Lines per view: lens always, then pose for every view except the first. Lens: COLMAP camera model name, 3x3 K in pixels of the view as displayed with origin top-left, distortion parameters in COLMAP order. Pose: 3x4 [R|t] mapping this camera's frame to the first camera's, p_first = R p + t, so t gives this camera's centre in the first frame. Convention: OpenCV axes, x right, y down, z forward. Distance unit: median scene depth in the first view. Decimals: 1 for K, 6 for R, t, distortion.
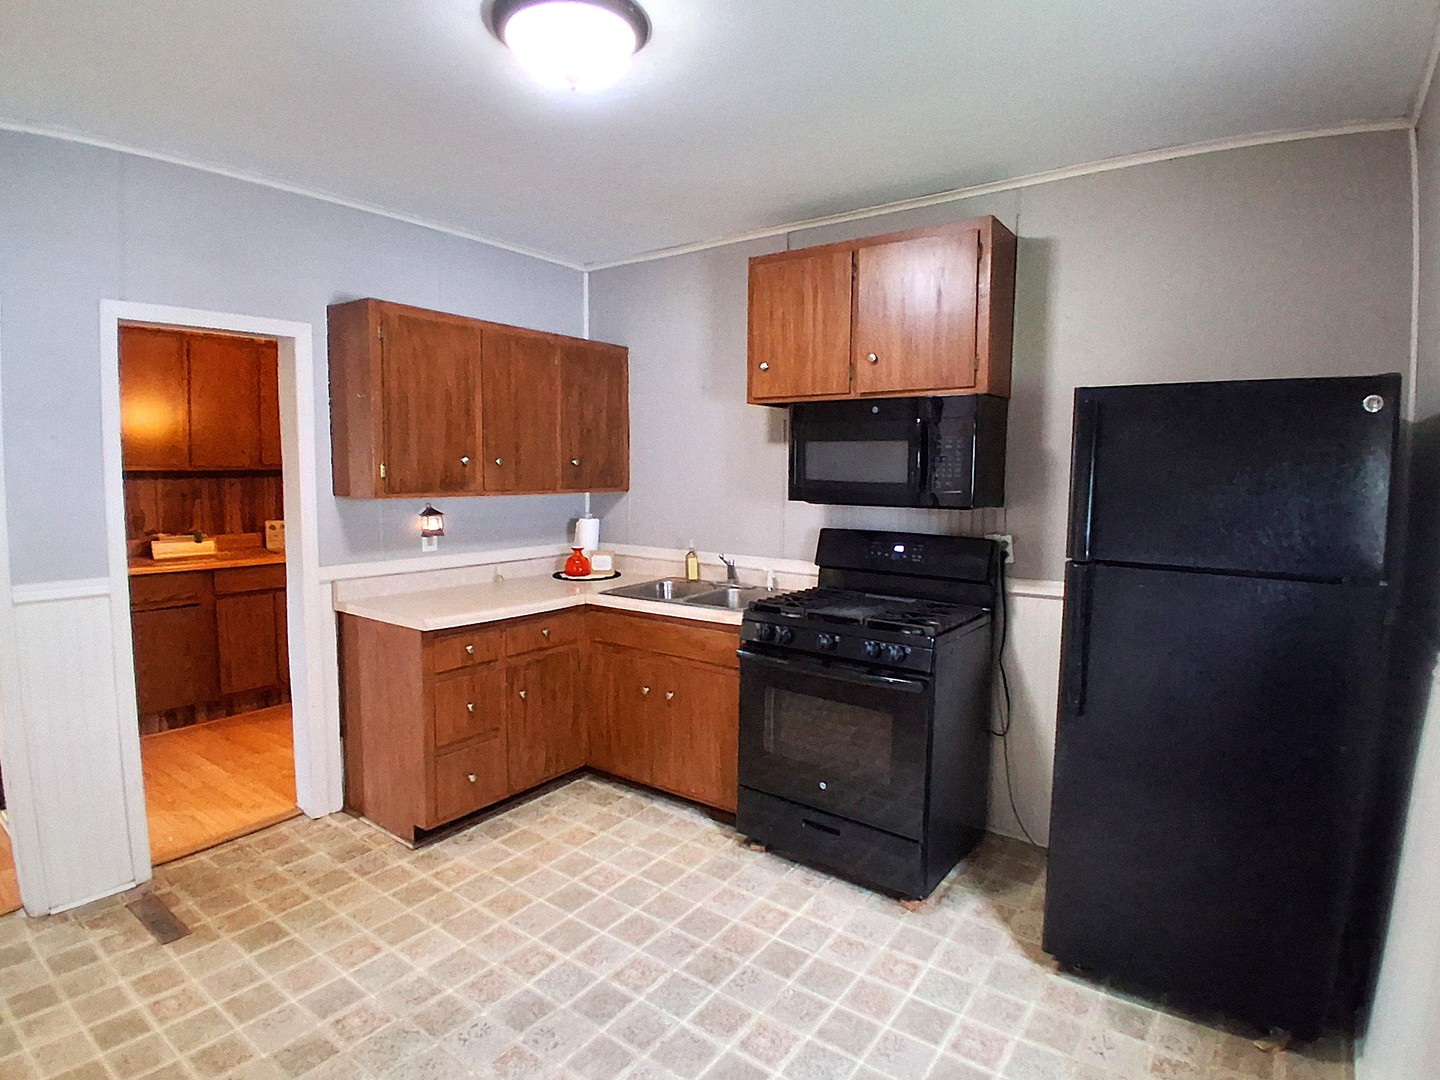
lens RADIAL K [[761.6, 0, 724.4], [0, 761.6, 537.6], [0, 0, 1]] dist [0.014287, -0.057320]
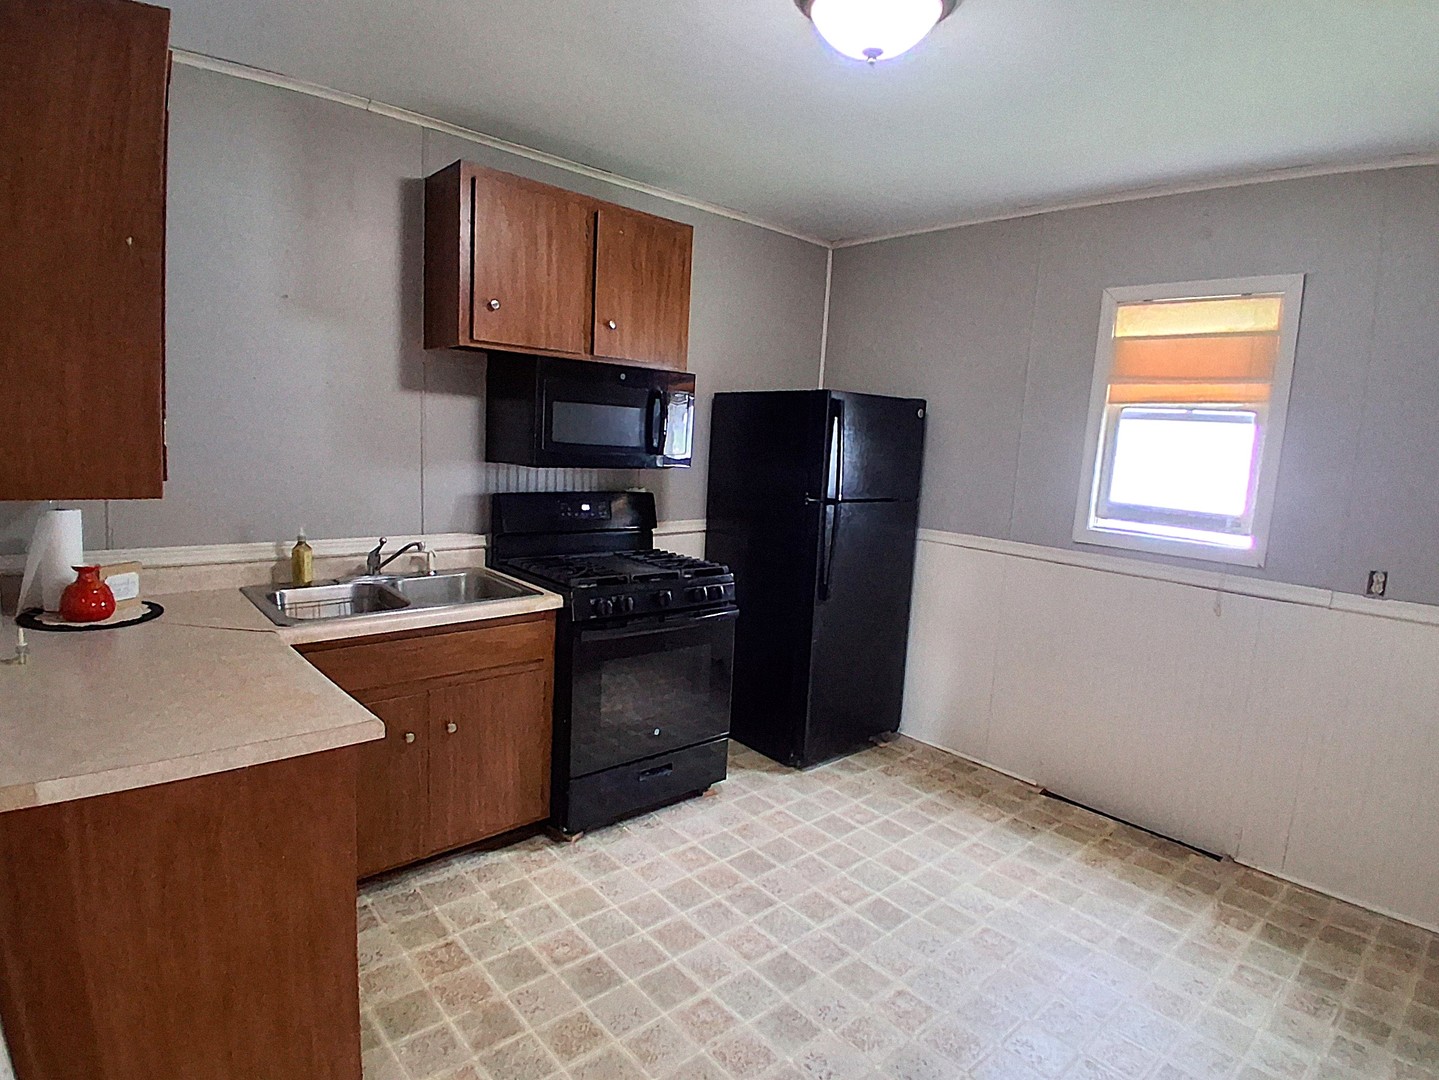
lens RADIAL K [[782.9, 0, 714.7], [0, 782.9, 536.1], [0, 0, 1]] dist [0.001597, -0.045807]
pose [[0.211075, -0.126047, 0.969309, -0.865120], [0.036935, 0.991971, 0.120951, -0.077541], [-0.976772, 0.010272, 0.214036, 0.661539]]
